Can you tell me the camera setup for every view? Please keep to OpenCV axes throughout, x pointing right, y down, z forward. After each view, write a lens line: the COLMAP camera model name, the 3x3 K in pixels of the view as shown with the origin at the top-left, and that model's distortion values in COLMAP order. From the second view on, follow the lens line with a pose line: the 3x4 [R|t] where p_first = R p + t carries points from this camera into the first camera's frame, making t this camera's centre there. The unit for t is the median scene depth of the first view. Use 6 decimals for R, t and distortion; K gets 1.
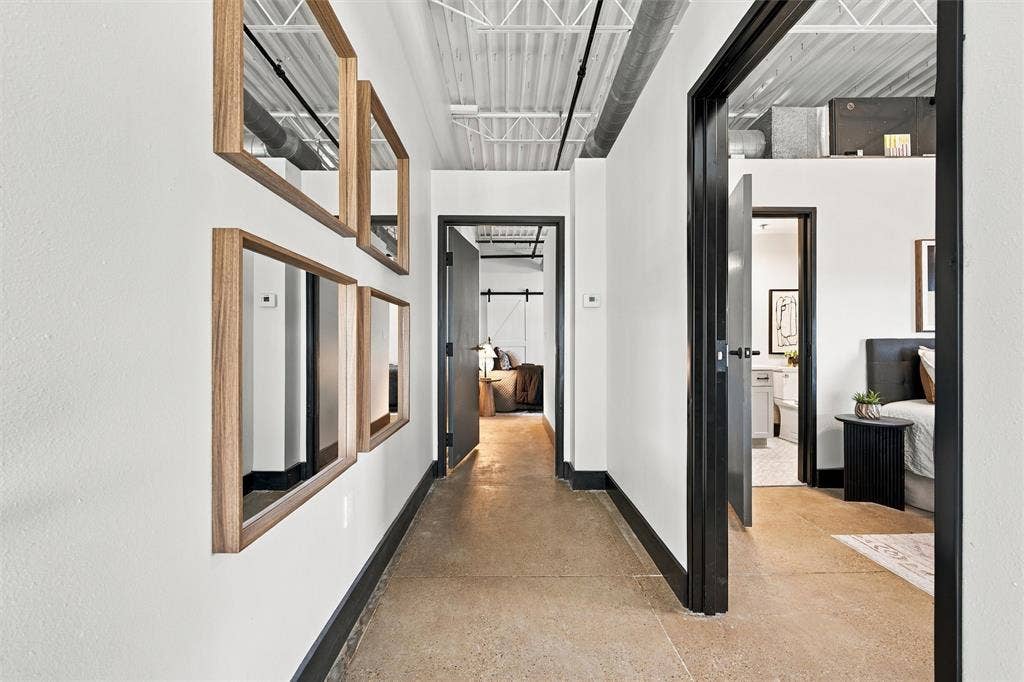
lens RADIAL K [[443.4, 0, 512.0], [0, 443.4, 341.0], [0, 0, 1]] dist [-0.001325, -0.000274]
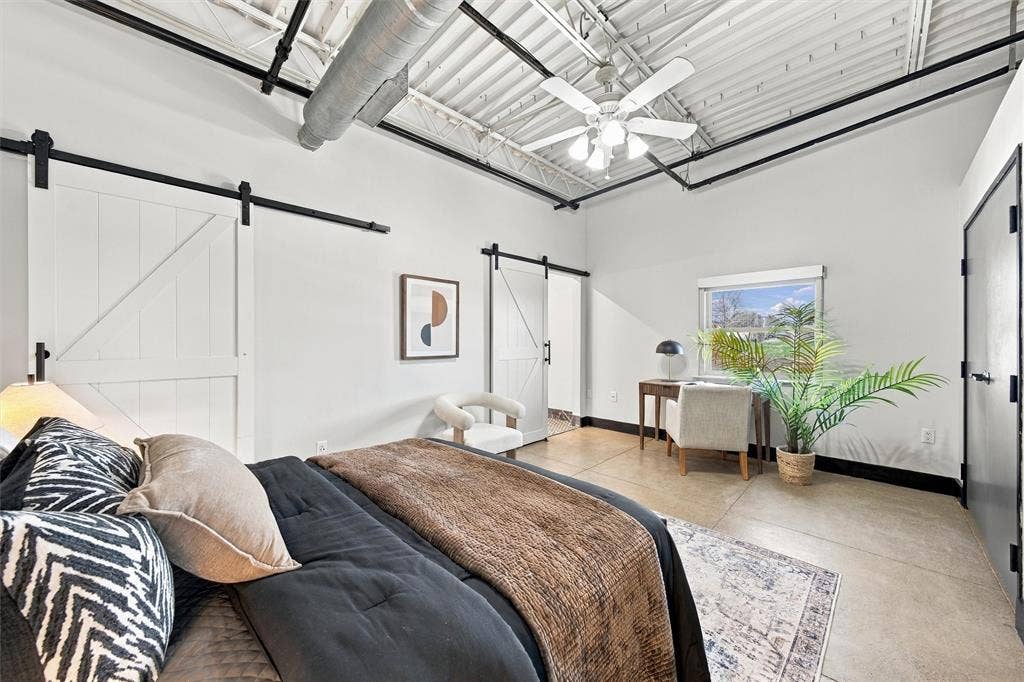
lens RADIAL K [[365.0, 0, 512.0], [0, 365.0, 341.0], [0, 0, 1]] dist [0.000031, -0.000001]
pose [[0.728180, 0.002158, 0.685382, -0.003961], [0.000049, 0.999995, -0.003202, -0.009173], [-0.685385, 0.002365, 0.728177, 0.698783]]
